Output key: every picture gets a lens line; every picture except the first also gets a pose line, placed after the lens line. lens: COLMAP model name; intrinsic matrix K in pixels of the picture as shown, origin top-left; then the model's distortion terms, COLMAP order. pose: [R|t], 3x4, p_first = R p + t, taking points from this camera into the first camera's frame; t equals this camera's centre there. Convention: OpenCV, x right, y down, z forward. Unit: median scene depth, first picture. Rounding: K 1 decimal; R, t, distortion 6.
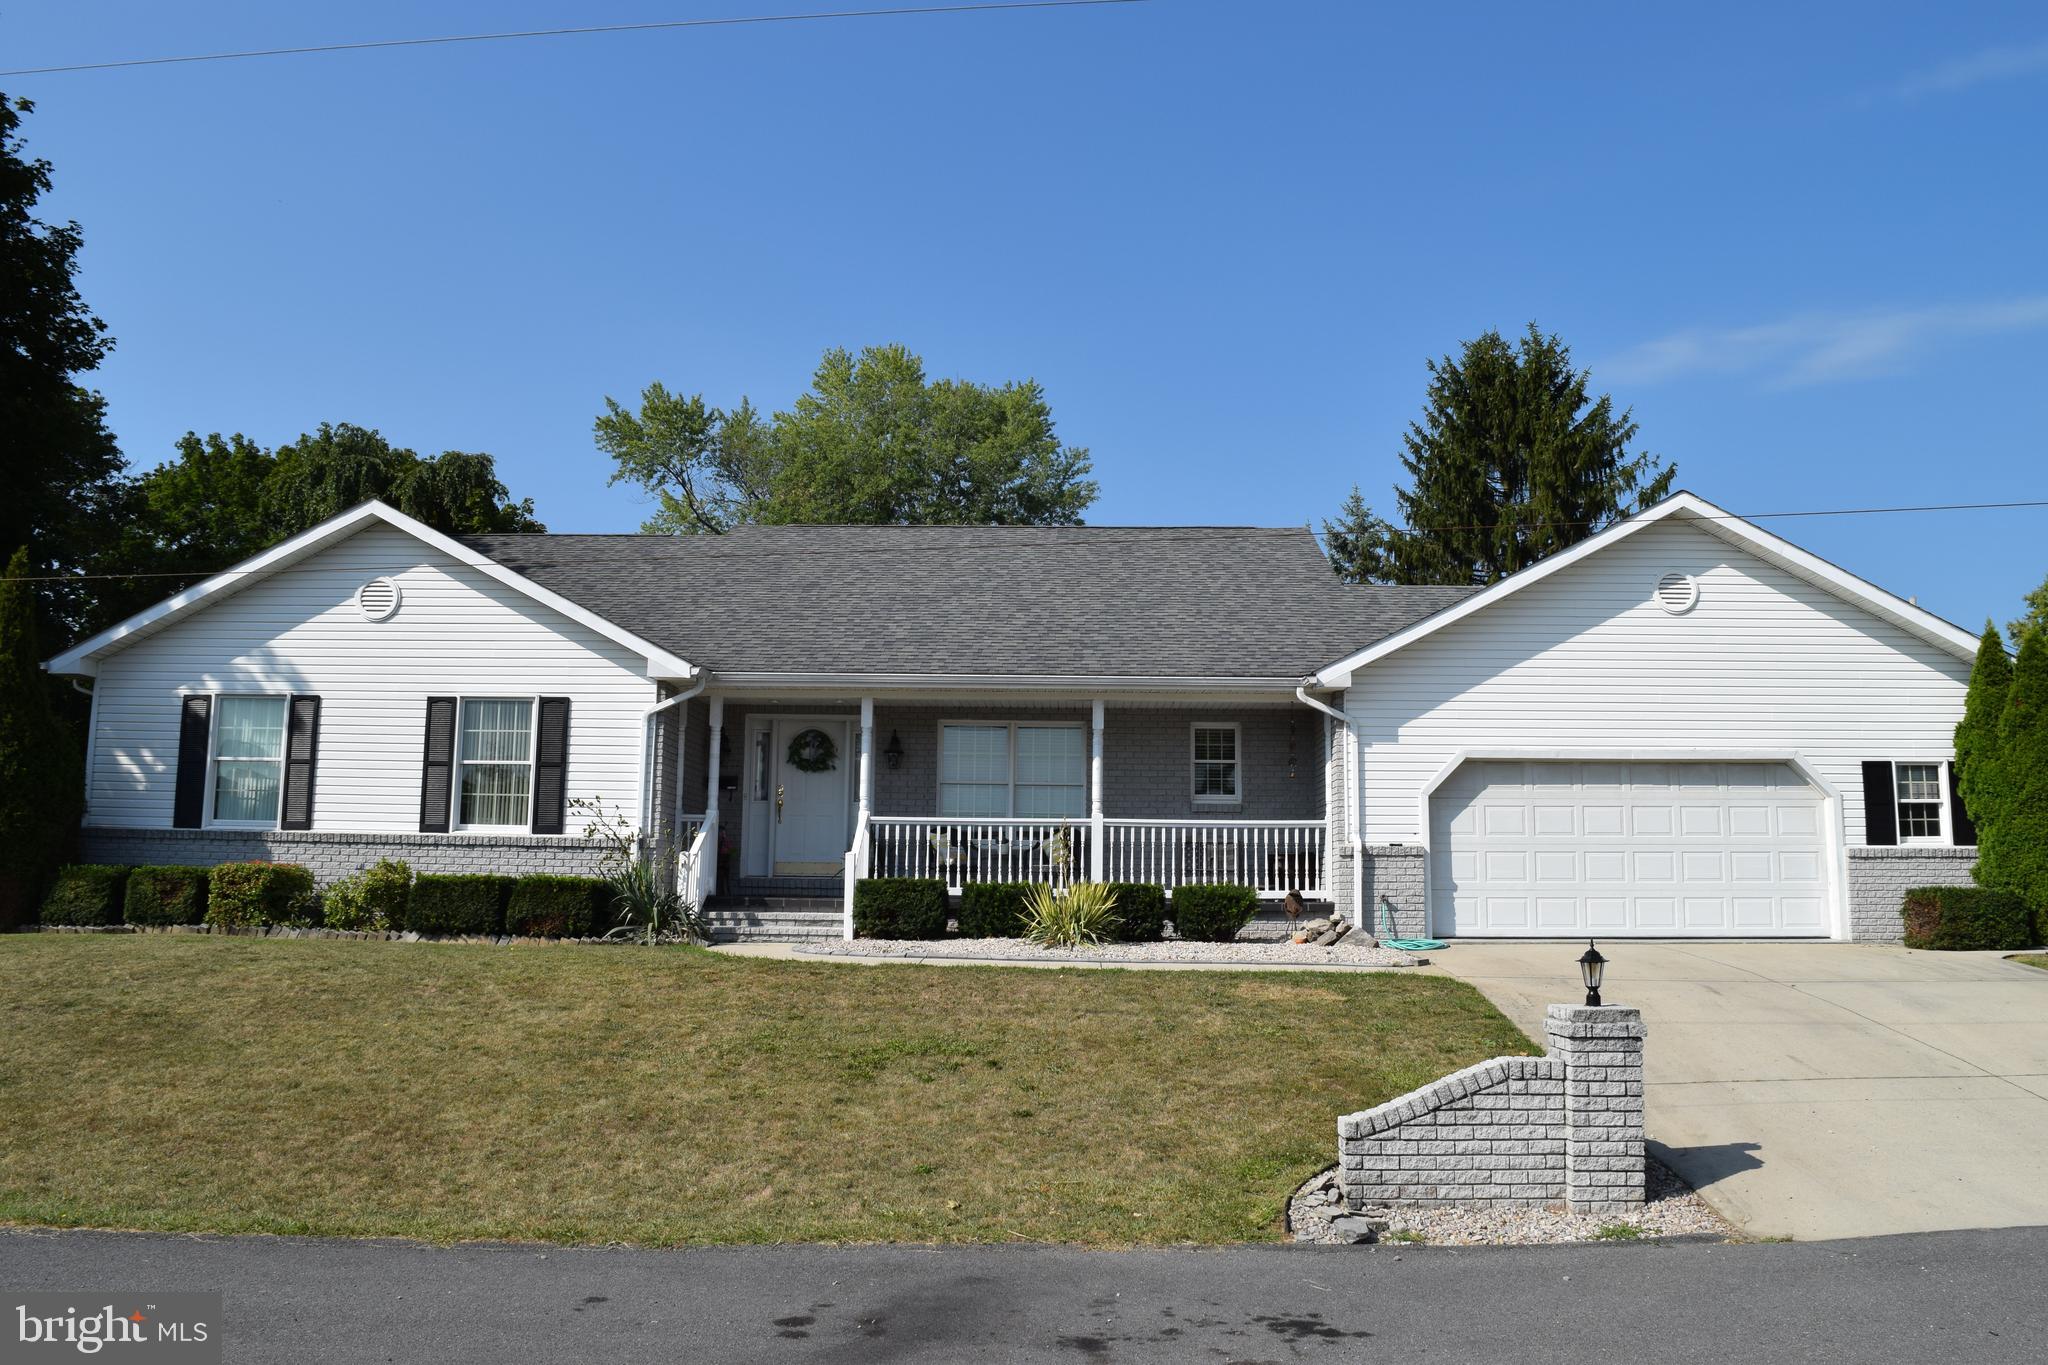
lens RADIAL K [[1589.2, 0, 1049.5], [0, 1589.2, 677.6], [0, 0, 1]] dist [-0.083787, 0.005969]
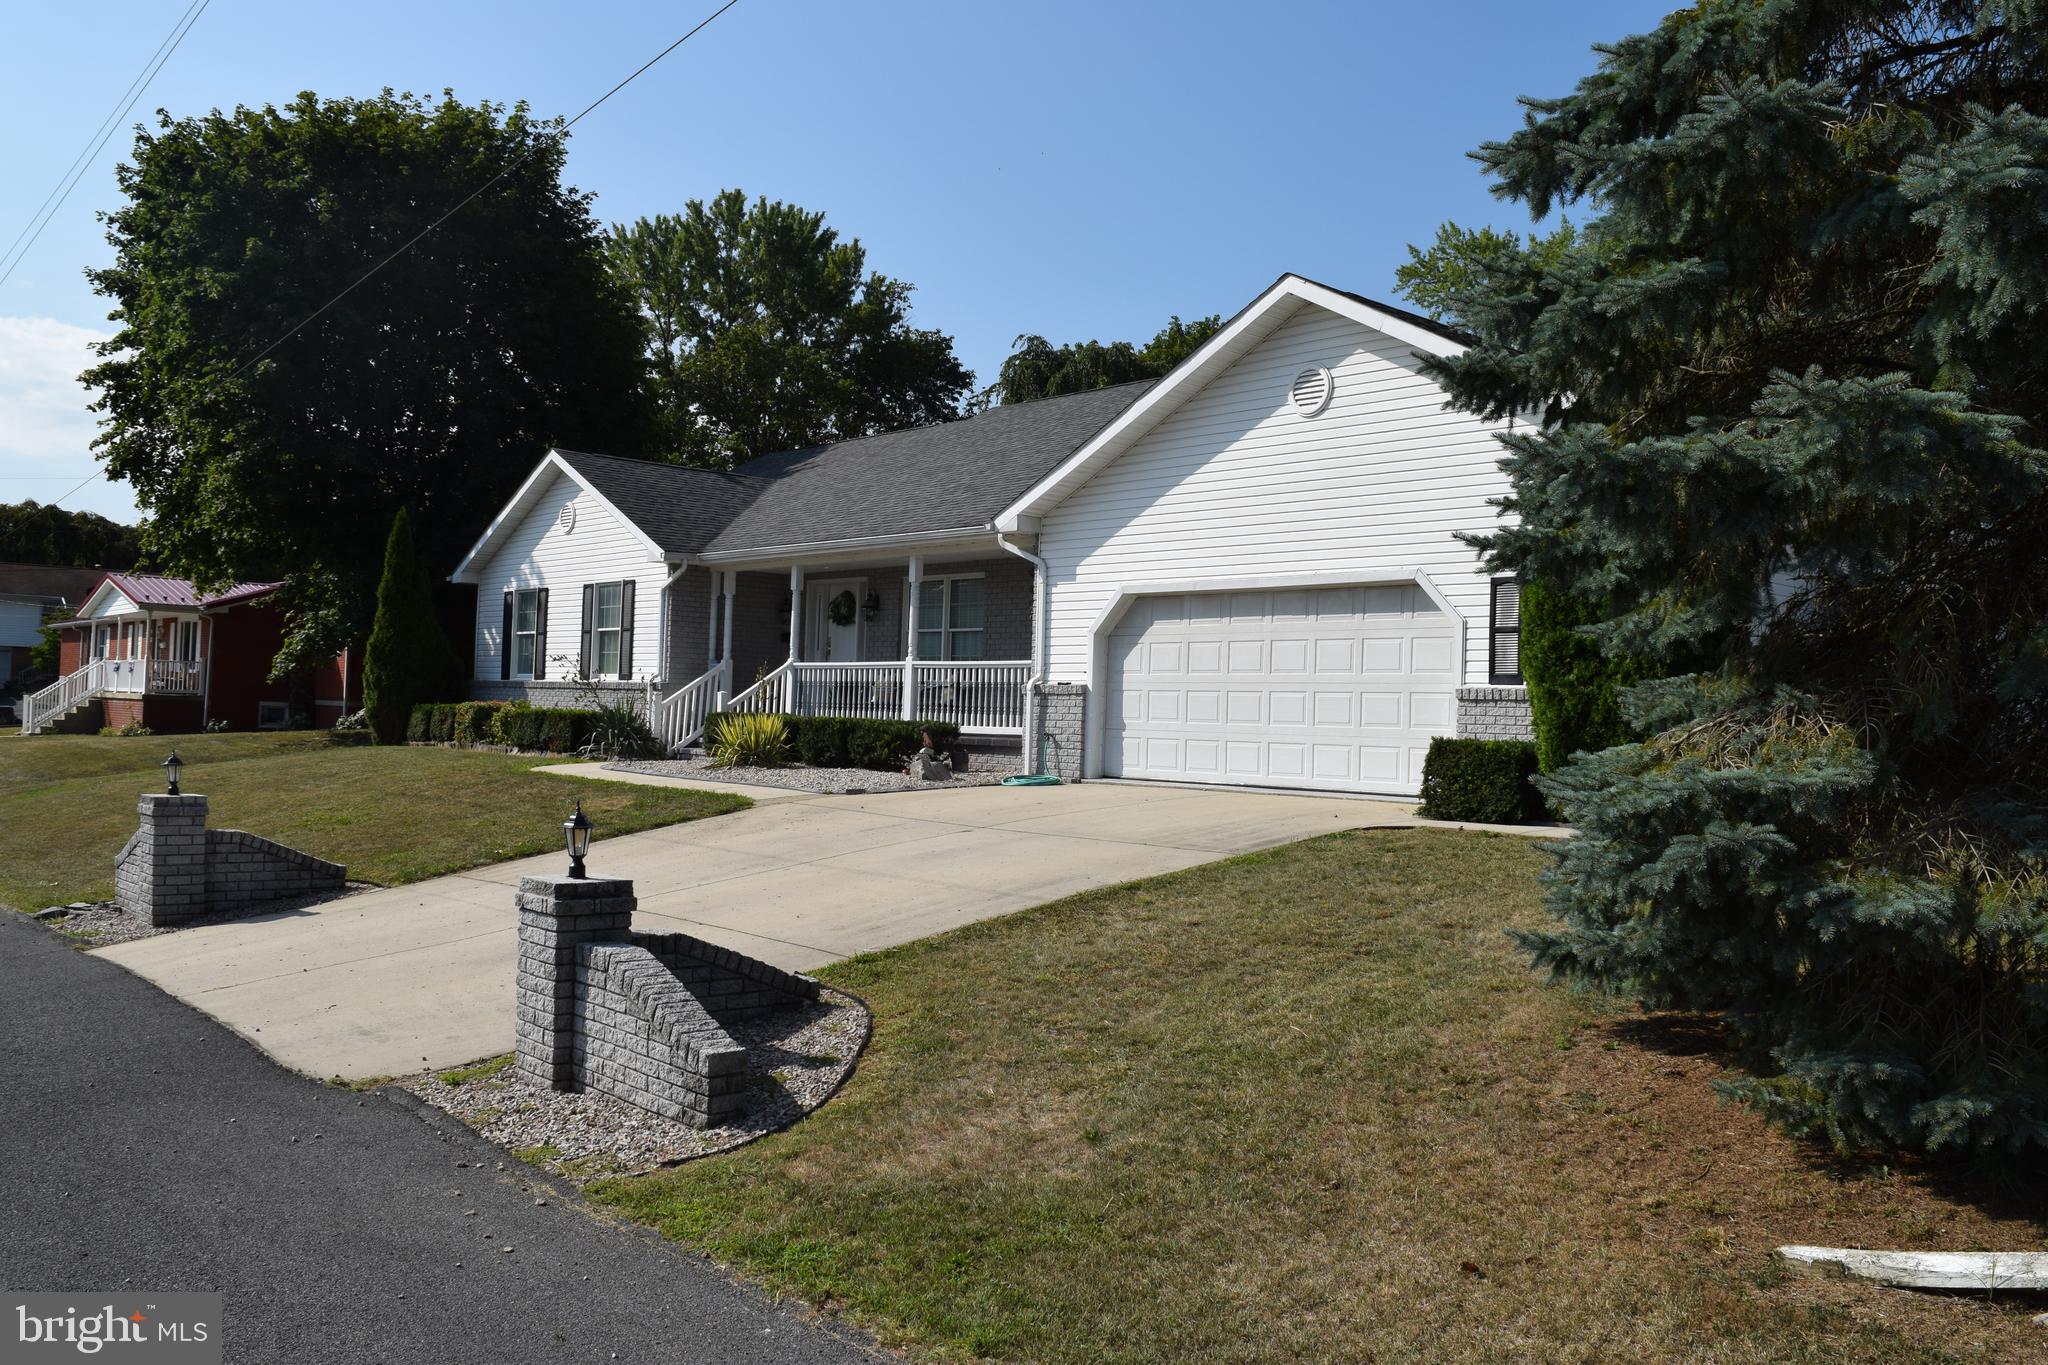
lens RADIAL K [[1589.2, 0, 1049.5], [0, 1589.2, 677.6], [0, 0, 1]] dist [-0.083787, 0.005969]
pose [[0.717784, -0.008391, -0.696216, 0.904361], [0.082507, 0.993907, 0.073083, 0.026669], [0.691361, -0.109900, 0.714103, 0.265537]]
